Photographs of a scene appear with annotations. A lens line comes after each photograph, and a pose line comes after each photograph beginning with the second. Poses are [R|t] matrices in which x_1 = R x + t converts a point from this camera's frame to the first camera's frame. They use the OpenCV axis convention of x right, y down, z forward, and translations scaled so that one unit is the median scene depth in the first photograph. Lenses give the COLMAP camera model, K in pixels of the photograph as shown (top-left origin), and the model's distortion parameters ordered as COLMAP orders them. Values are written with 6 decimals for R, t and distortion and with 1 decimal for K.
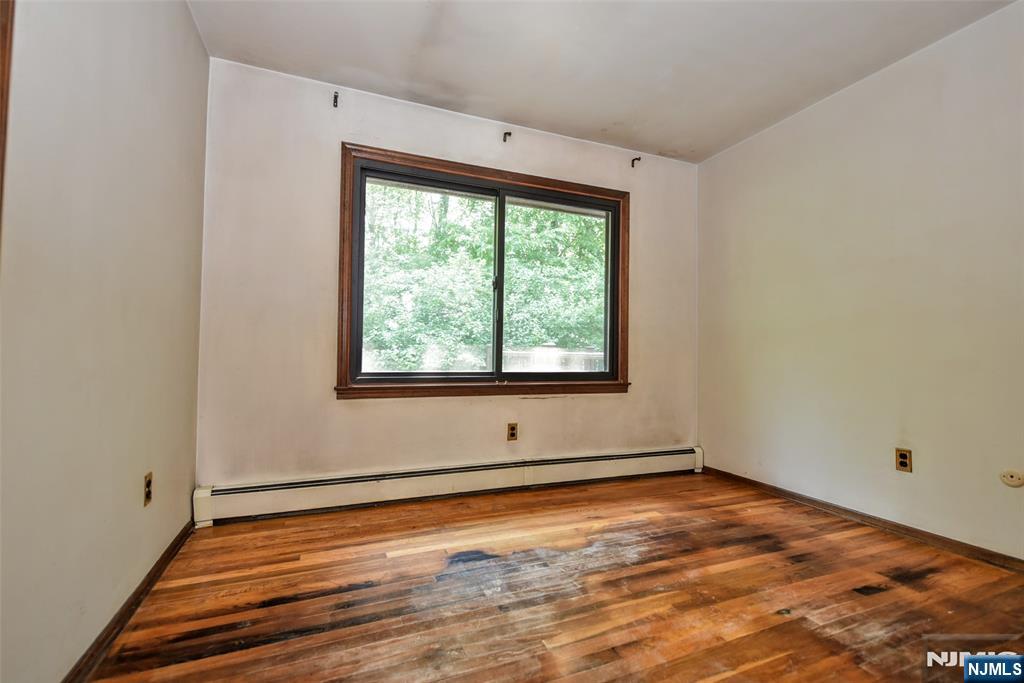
lens RADIAL K [[476.3, 0, 515.9], [0, 476.3, 336.6], [0, 0, 1]] dist [-0.000368, 0.000104]
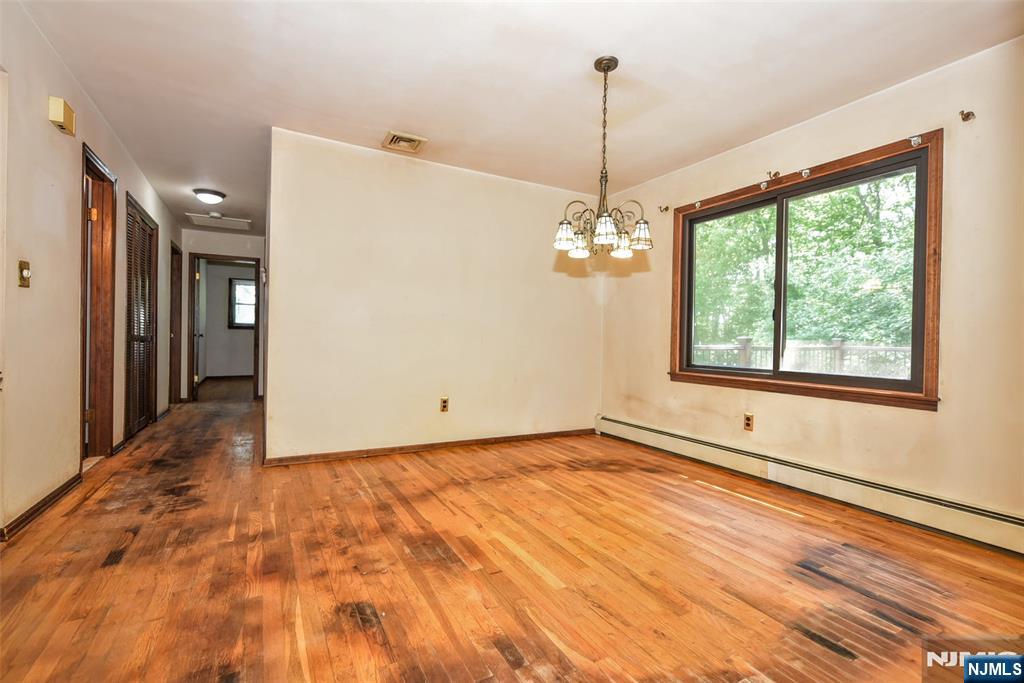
lens RADIAL K [[476.3, 0, 514.4], [0, 476.3, 342.6], [0, 0, 1]] dist [-0.000368, 0.000104]
pose [[0.098935, -0.002801, -0.995090, 0.999511], [0.008773, 0.999960, -0.001942, 0.011184], [0.995055, -0.008537, 0.098955, 0.340401]]
